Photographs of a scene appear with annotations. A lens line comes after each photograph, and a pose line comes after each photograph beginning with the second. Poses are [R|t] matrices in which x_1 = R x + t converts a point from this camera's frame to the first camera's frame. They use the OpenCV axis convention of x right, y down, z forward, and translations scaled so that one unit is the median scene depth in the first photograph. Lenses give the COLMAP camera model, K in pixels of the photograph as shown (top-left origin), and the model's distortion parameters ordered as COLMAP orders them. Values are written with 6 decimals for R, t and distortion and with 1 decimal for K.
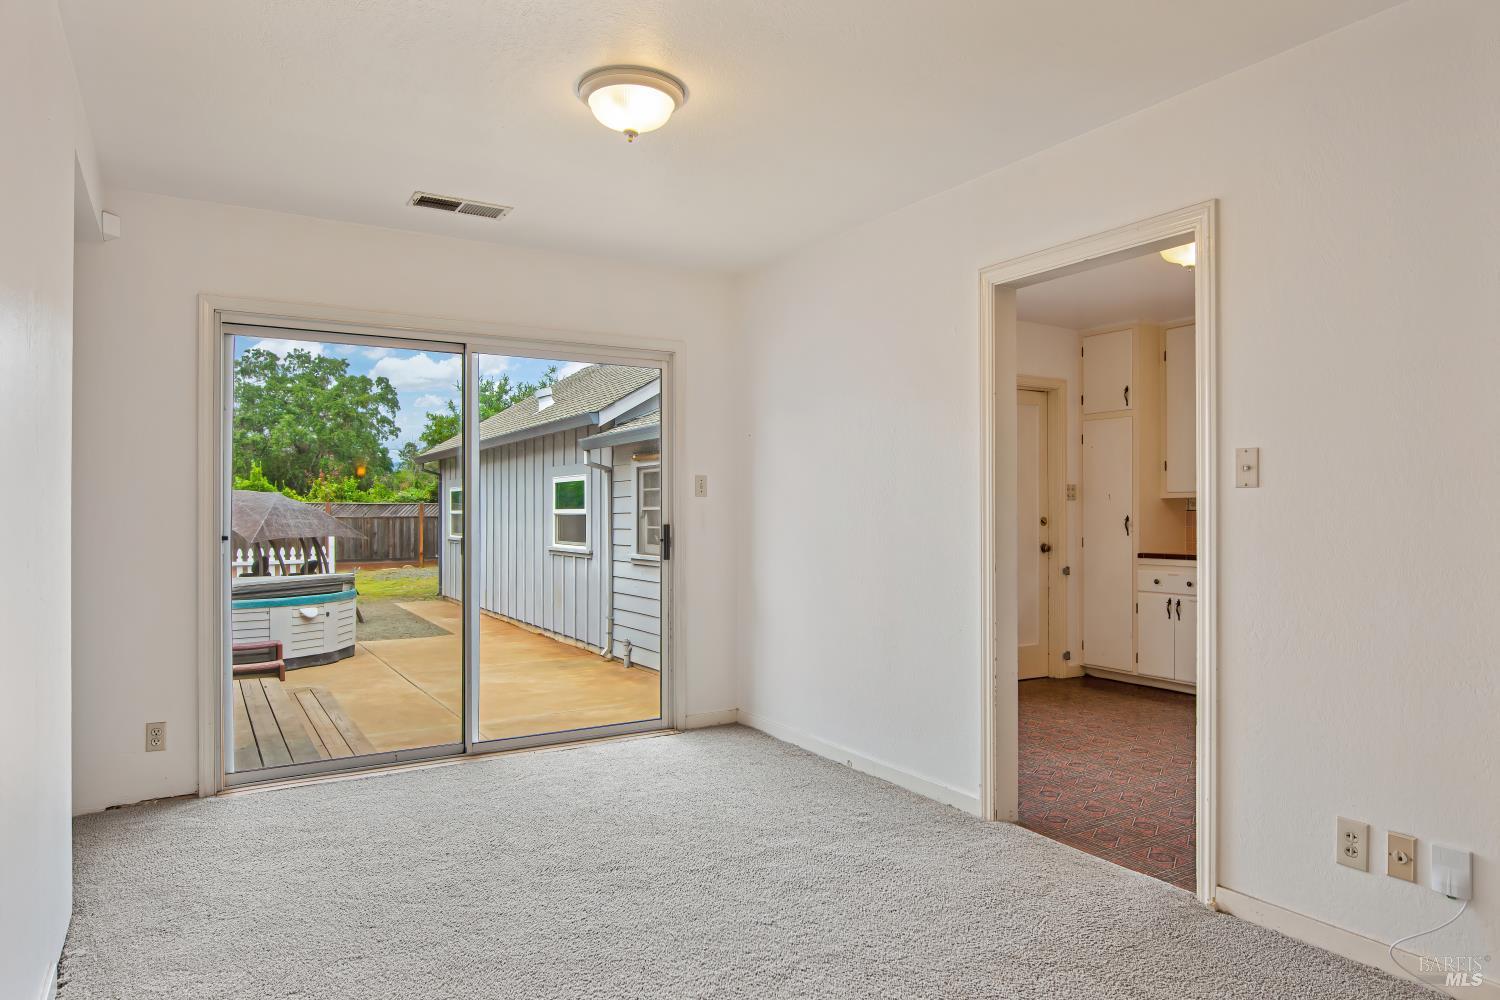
lens RADIAL K [[919.9, 0, 745.7], [0, 919.9, 506.3], [0, 0, 1]] dist [-0.020380, 0.001550]
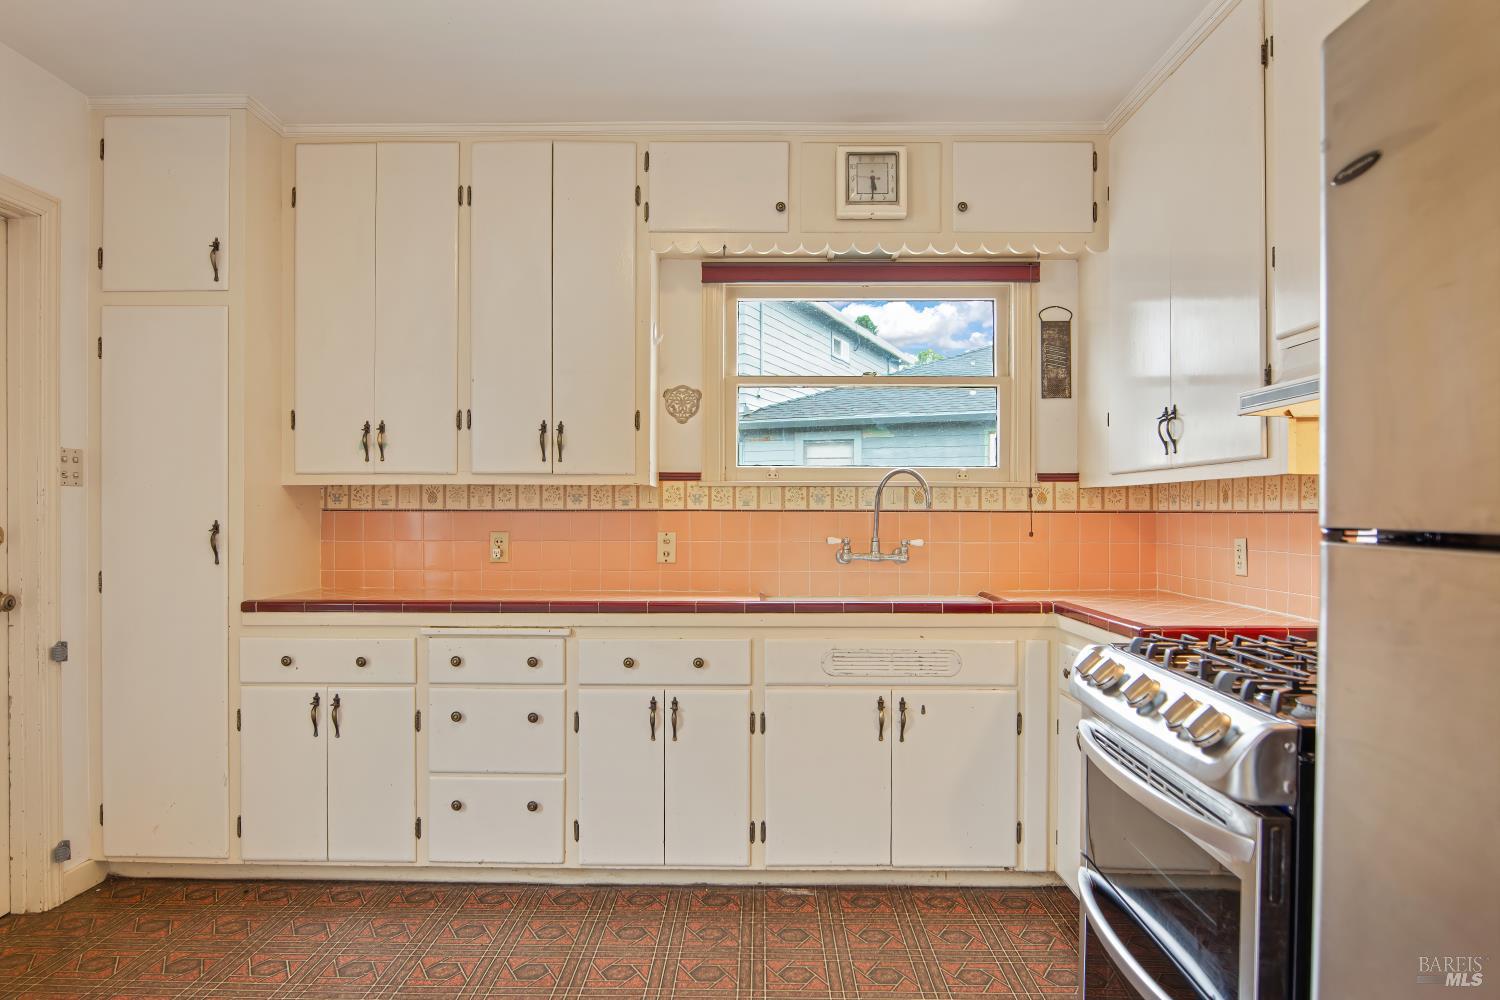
lens RADIAL K [[957.0, 0, 749.6], [0, 957.0, 507.1], [0, 0, 1]] dist [-0.008599, -0.001391]
pose [[0.535882, -0.003421, 0.844286, 0.151587], [-0.006573, 0.999945, 0.008224, -0.002392], [-0.844267, -0.009957, 0.535830, 0.503539]]
